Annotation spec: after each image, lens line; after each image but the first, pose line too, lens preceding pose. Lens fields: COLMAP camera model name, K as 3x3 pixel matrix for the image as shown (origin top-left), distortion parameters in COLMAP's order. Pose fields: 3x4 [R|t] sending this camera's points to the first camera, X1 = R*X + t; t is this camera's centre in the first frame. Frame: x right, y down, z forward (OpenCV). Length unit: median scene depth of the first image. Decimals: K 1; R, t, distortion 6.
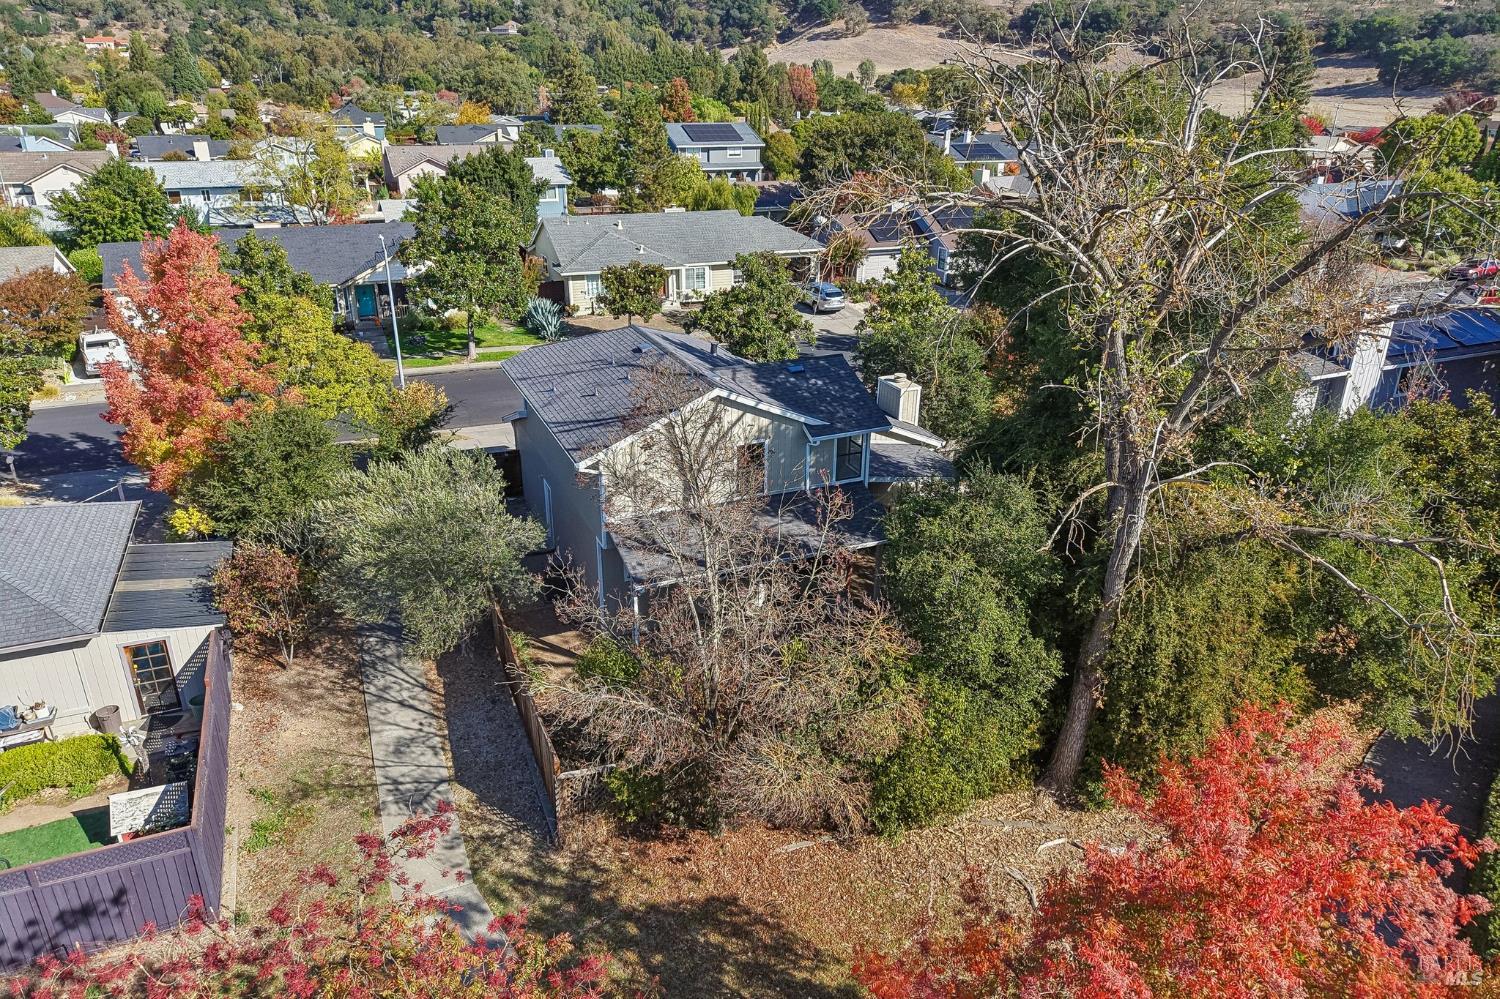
lens RADIAL K [[1004.2, 0, 753.9], [0, 1004.2, 483.9], [0, 0, 1]] dist [0.014522, -0.015919]
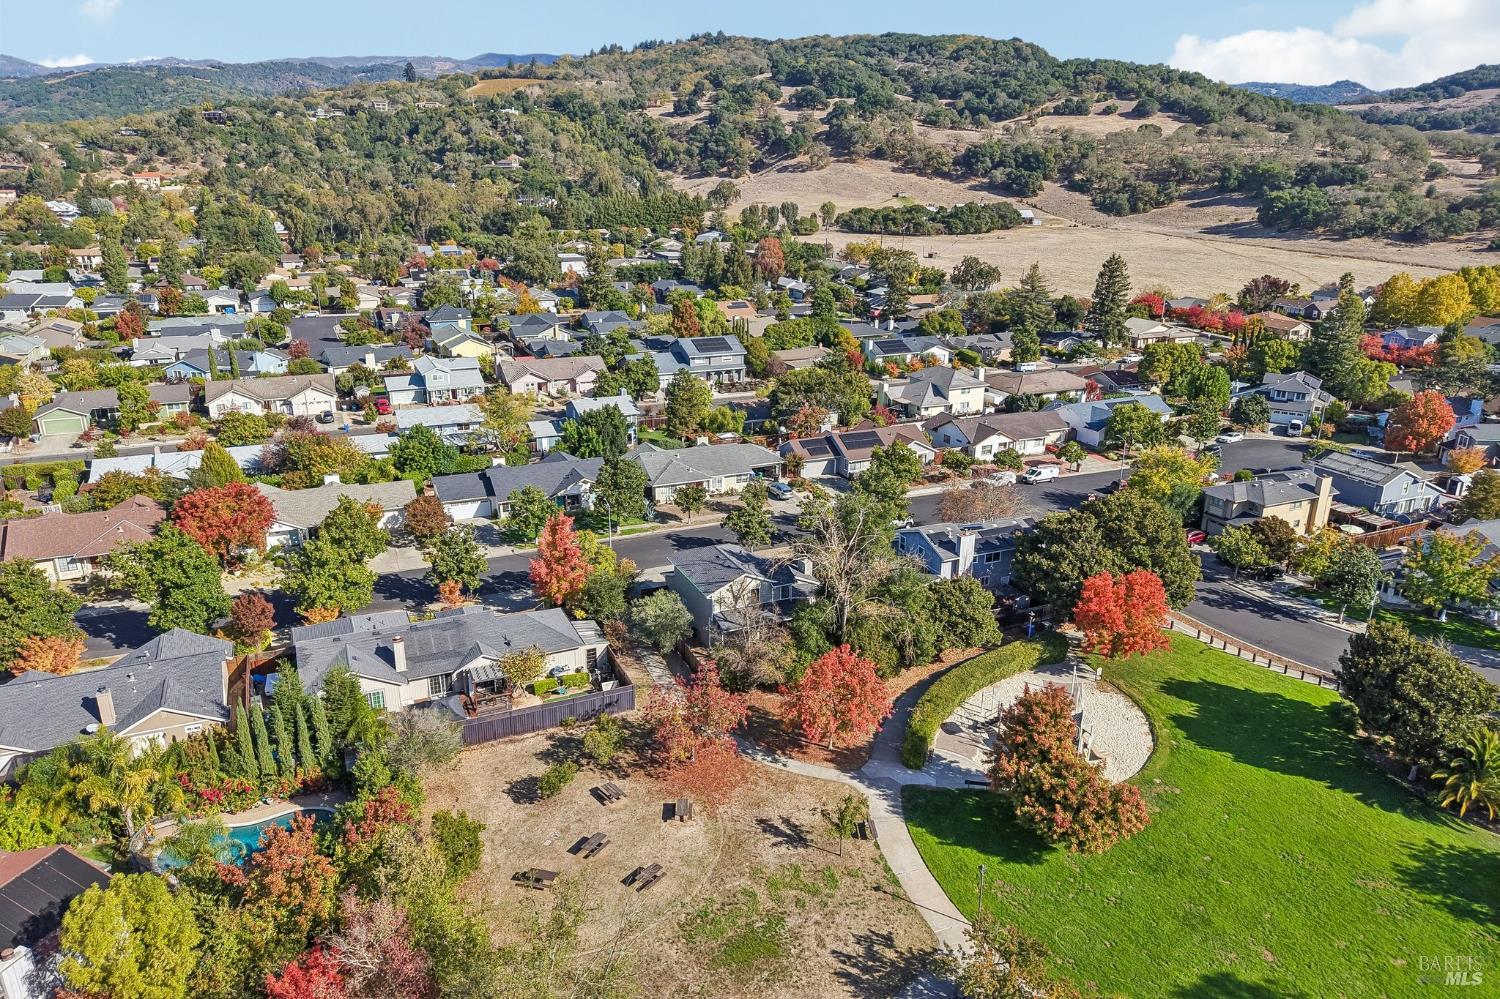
lens RADIAL K [[1004.2, 0, 758.8], [0, 1004.2, 444.3], [0, 0, 1]] dist [0.014522, -0.015919]
pose [[0.999515, -0.004602, 0.030804, -0.020862], [0.008194, 0.993035, -0.117533, -0.028759], [-0.030048, 0.117729, 0.992591, -0.539862]]
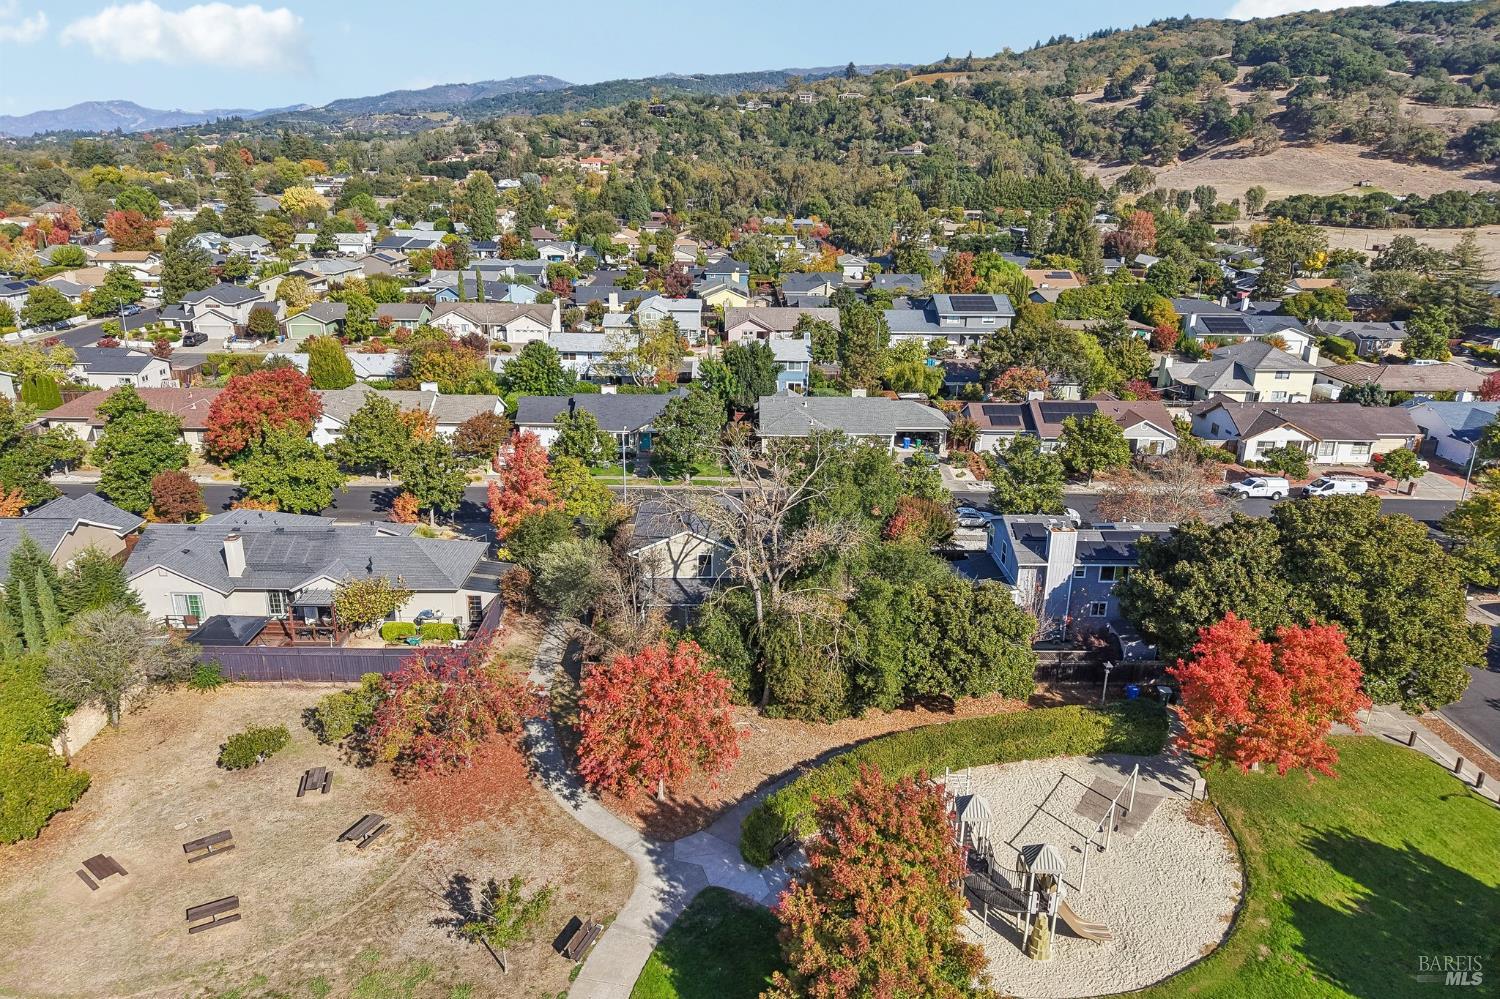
lens RADIAL K [[1004.2, 0, 758.8], [0, 1004.2, 471.9], [0, 0, 1]] dist [0.014522, -0.015919]
pose [[0.926064, 0.114477, -0.359585, 0.214185], [-0.148279, 0.986620, -0.067774, -0.021162], [0.347015, 0.116082, 0.930648, -0.267027]]
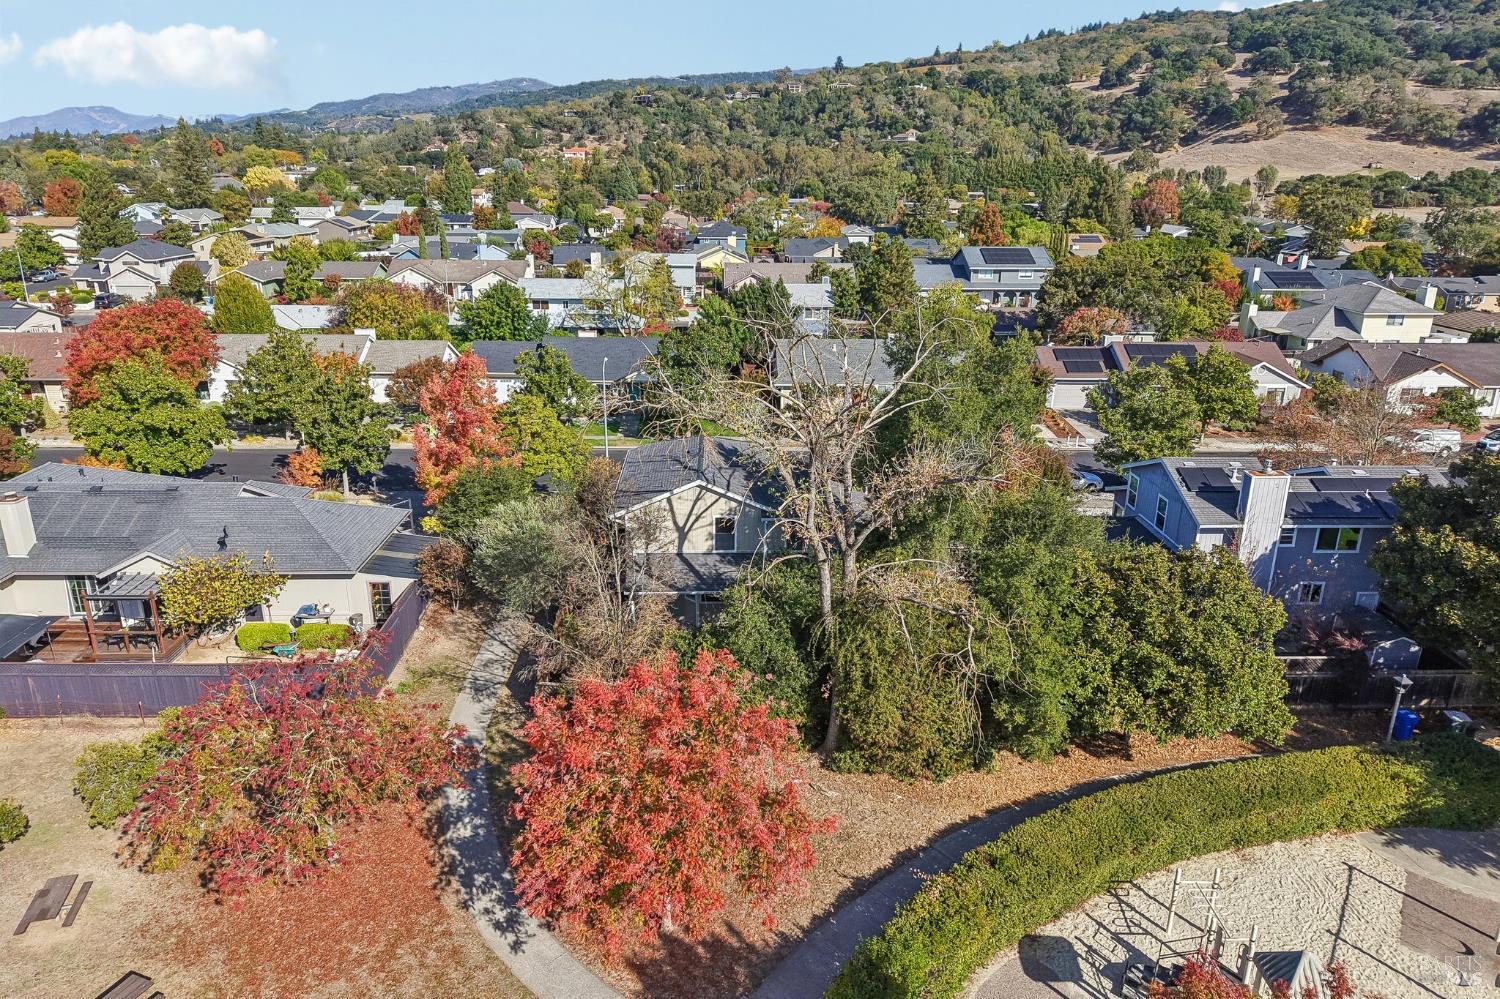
lens RADIAL K [[1004.2, 0, 755.7], [0, 1004.2, 481.7], [0, 0, 1]] dist [0.014522, -0.015919]
pose [[0.929824, 0.108605, -0.351614, 0.133430], [-0.138812, 0.988389, -0.061793, -0.001354], [0.340820, 0.106265, 0.934104, -0.102357]]
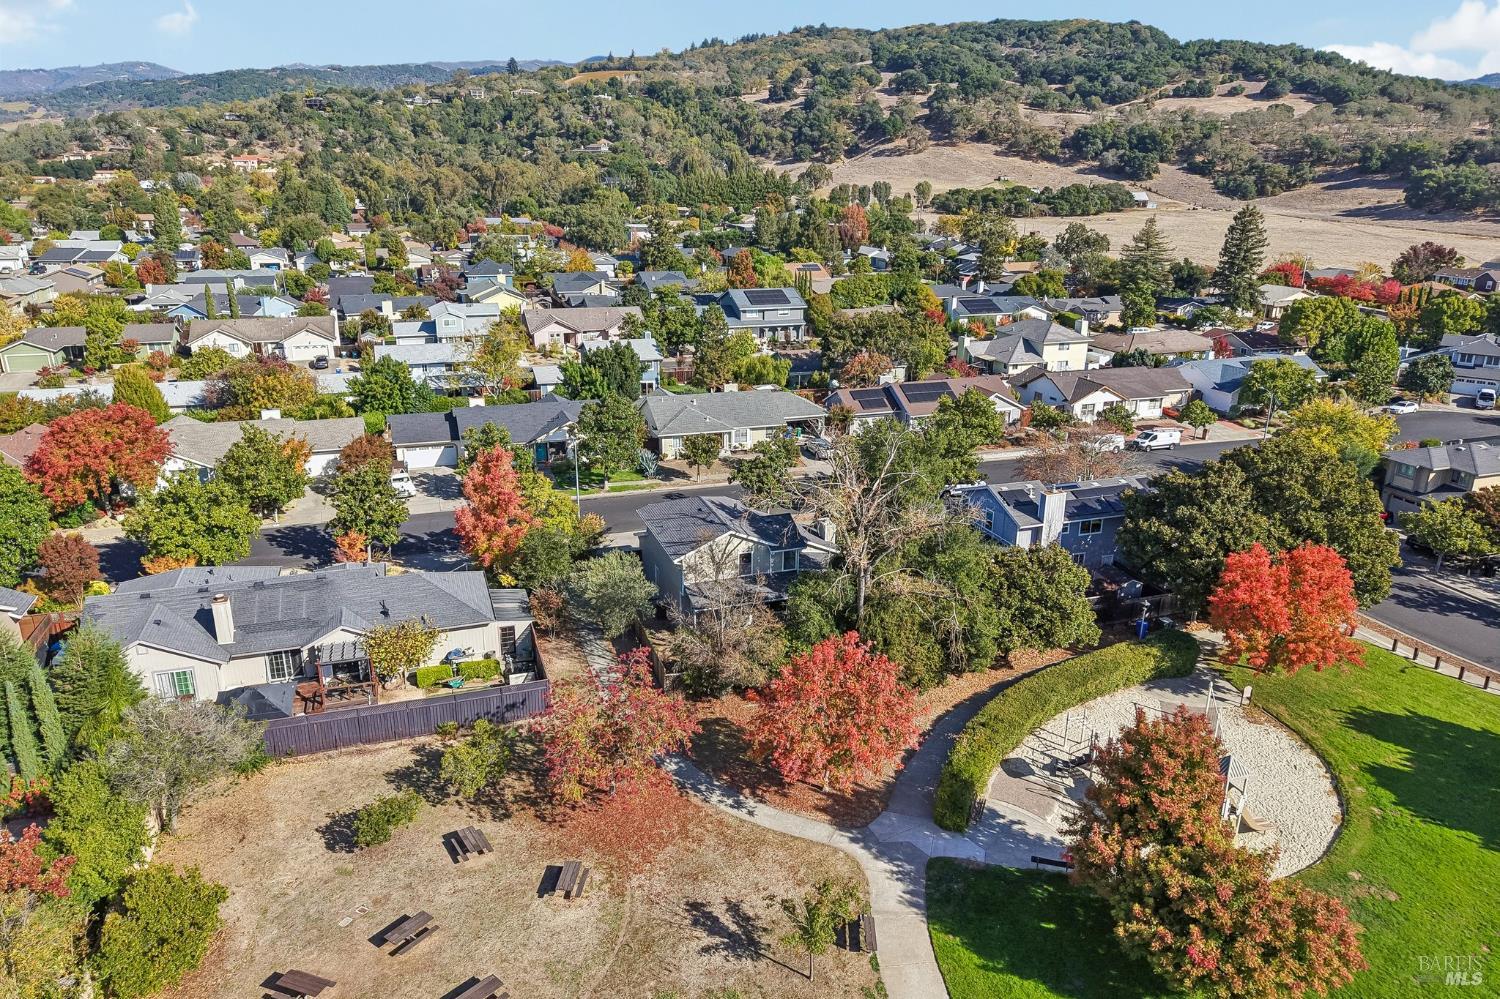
lens RADIAL K [[1004.2, 0, 757.5], [0, 1004.2, 462.4], [0, 0, 1]] dist [0.014522, -0.015919]
pose [[0.997714, 0.021372, -0.064106, 0.039377], [-0.027785, 0.994511, -0.100877, -0.003764], [0.061599, 0.102427, 0.992831, -0.313985]]
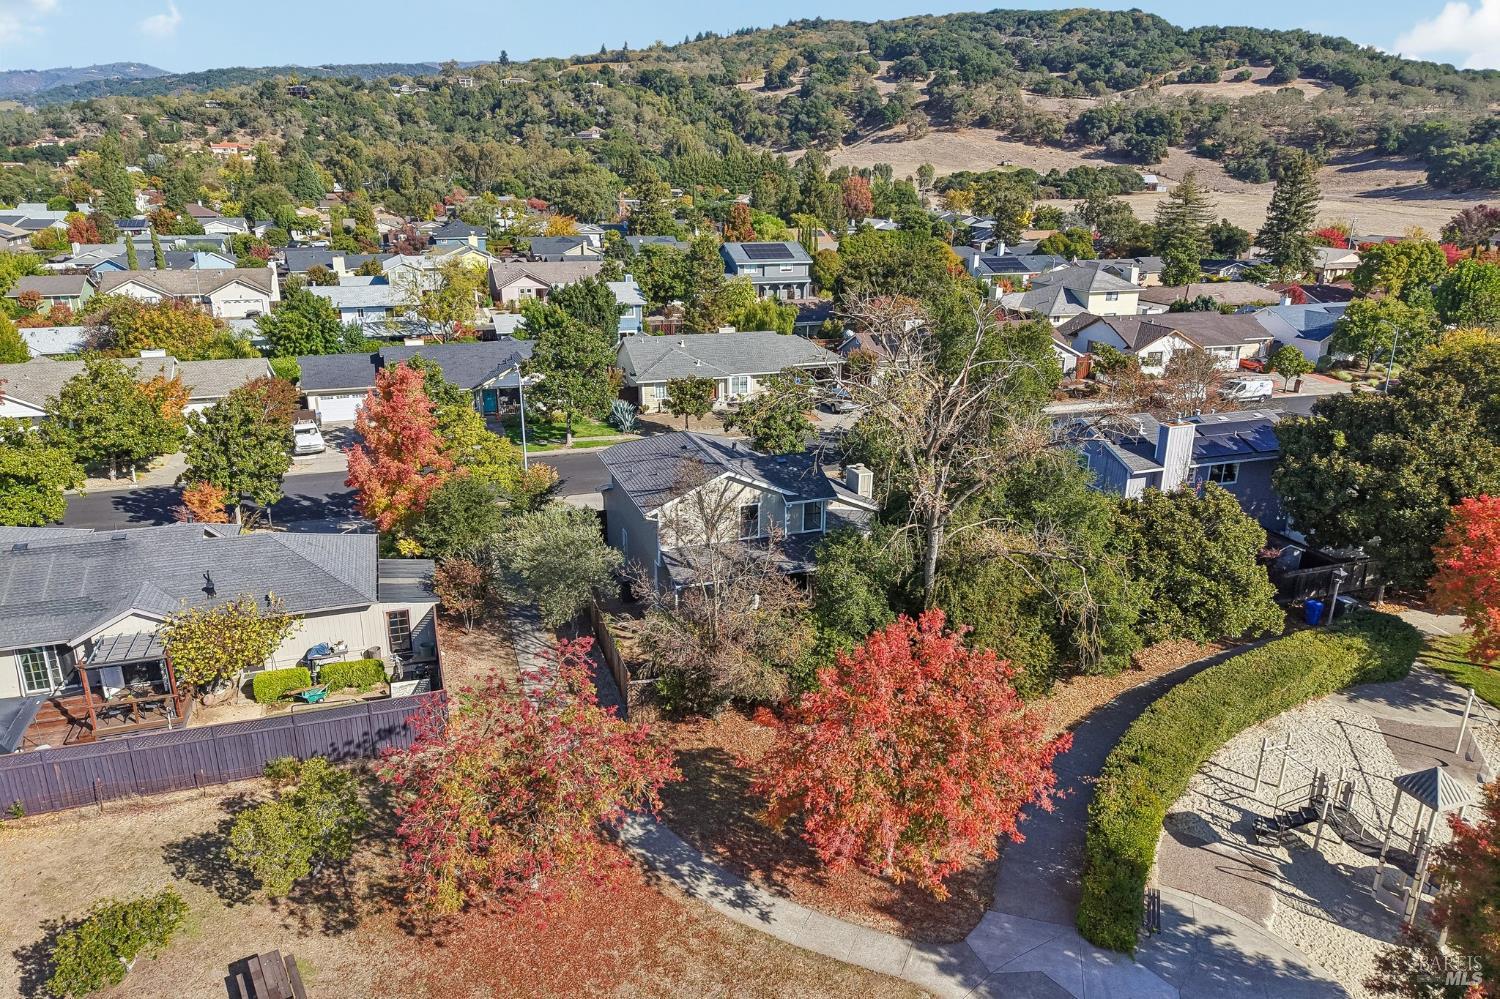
lens RADIAL K [[1004.2, 0, 755.2], [0, 1004.2, 472.1], [0, 0, 1]] dist [0.014522, -0.015919]
pose [[0.997885, 0.018013, -0.062465, 0.024545], [-0.023714, 0.995498, -0.091764, 0.012699], [0.060531, 0.093051, 0.993820, -0.145199]]
